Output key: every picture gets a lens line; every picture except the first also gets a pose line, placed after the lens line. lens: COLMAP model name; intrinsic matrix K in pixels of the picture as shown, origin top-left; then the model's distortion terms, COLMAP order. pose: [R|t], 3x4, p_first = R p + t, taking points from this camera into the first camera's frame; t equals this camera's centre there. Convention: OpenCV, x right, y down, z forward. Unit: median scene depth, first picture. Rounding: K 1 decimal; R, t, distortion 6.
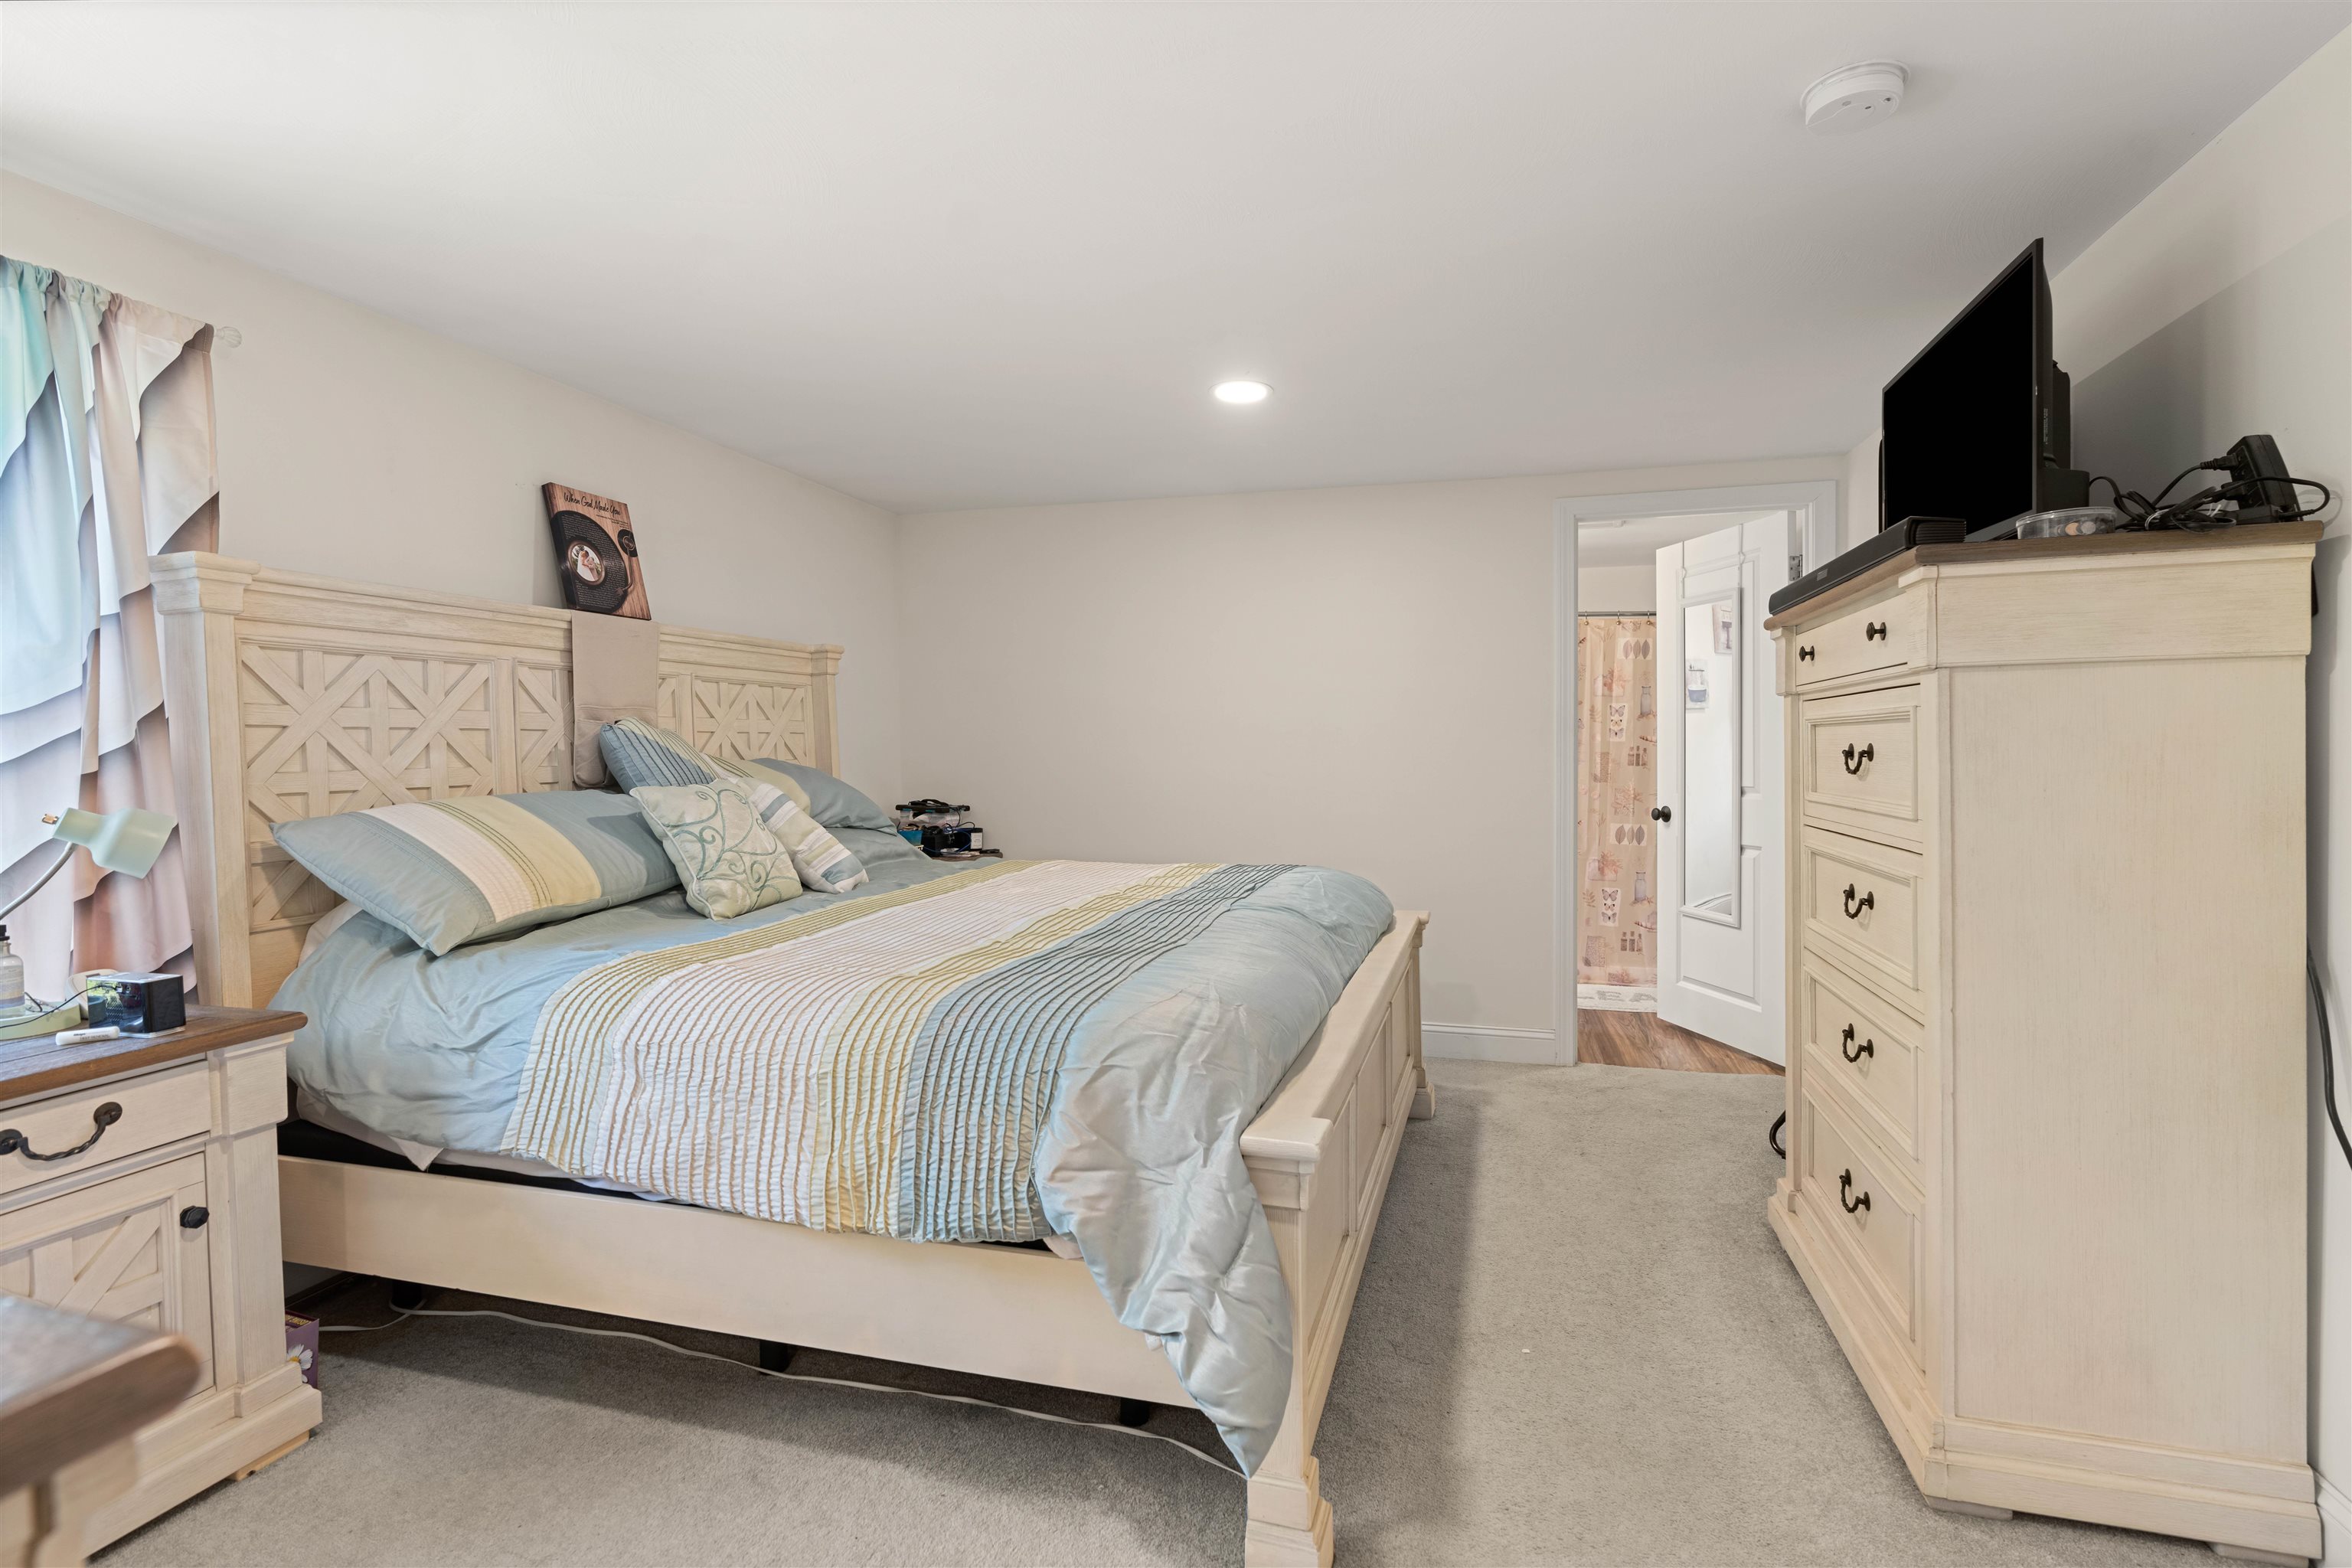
lens RADIAL K [[1079.0, 0, 1181.7], [0, 1079.0, 737.8], [0, 0, 1]] dist [0.002441, 0.000195]
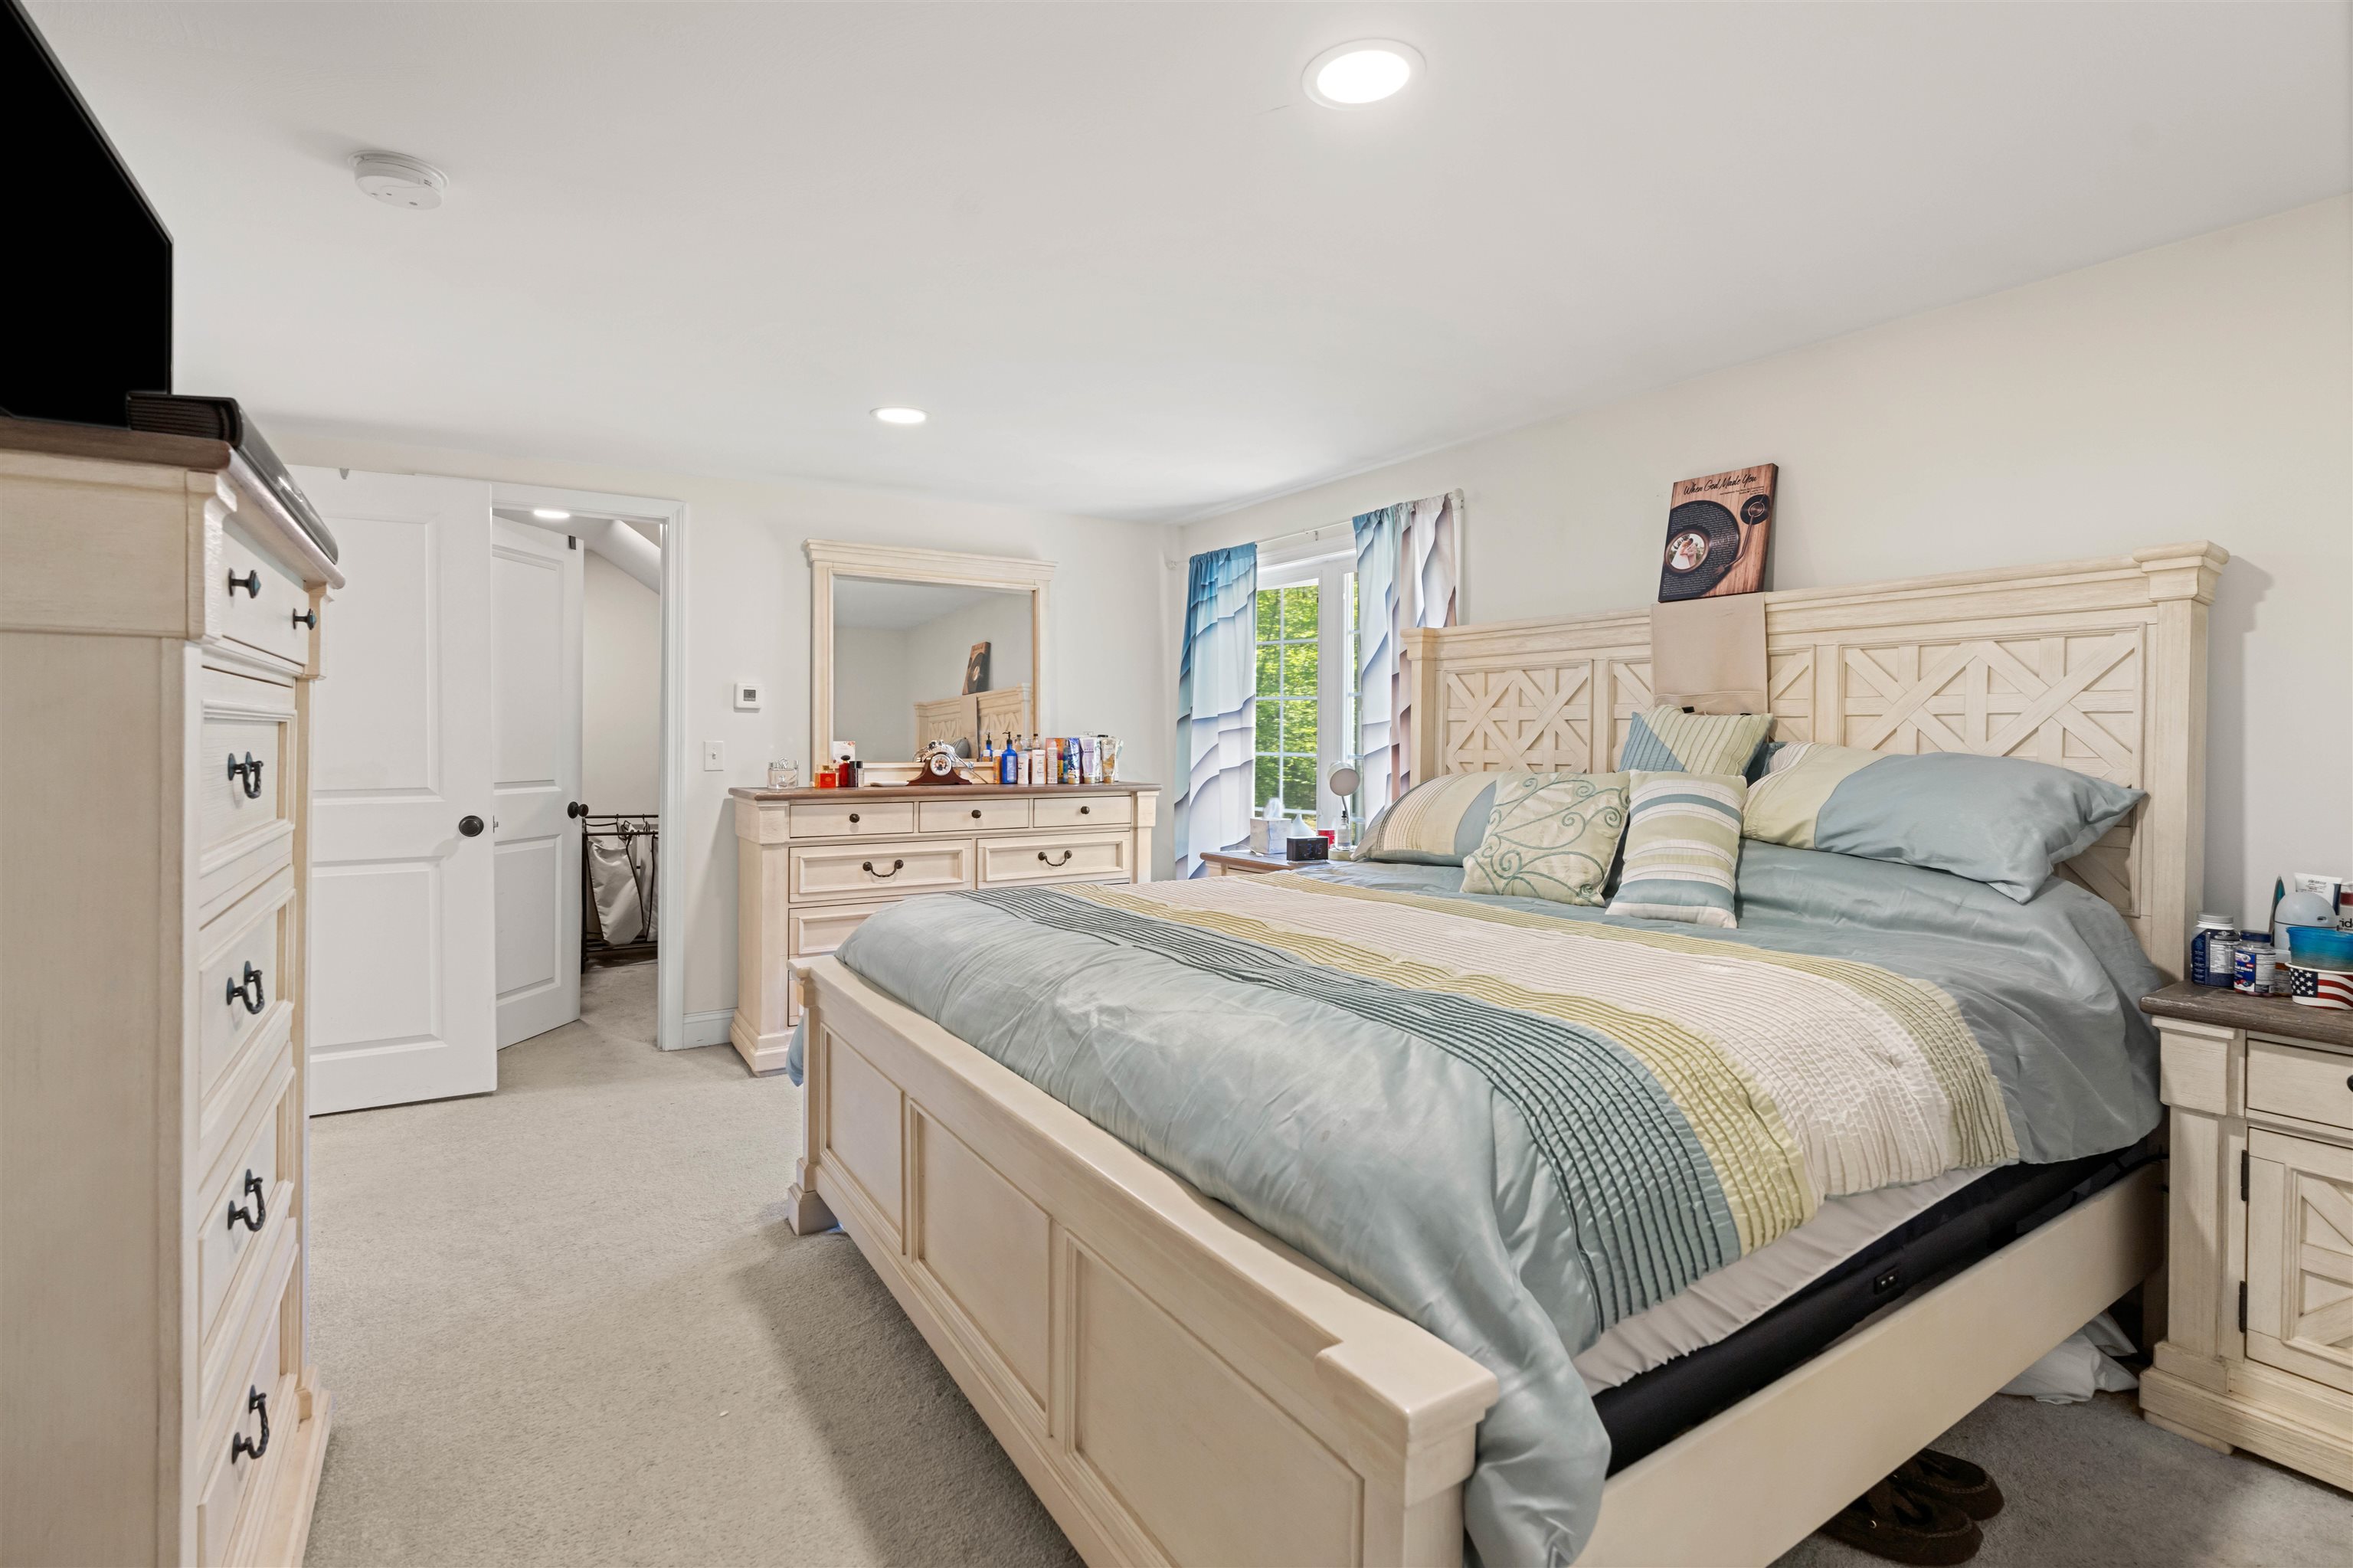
lens RADIAL K [[1079.5, 0, 1182.2], [0, 1079.5, 737.8], [0, 0, 1]] dist [0.002441, 0.000195]
pose [[-0.646670, 0.006357, -0.762743, 0.510509], [0.006245, 0.999976, 0.003039, 0.005070], [0.762744, -0.002798, -0.646695, 1.273265]]
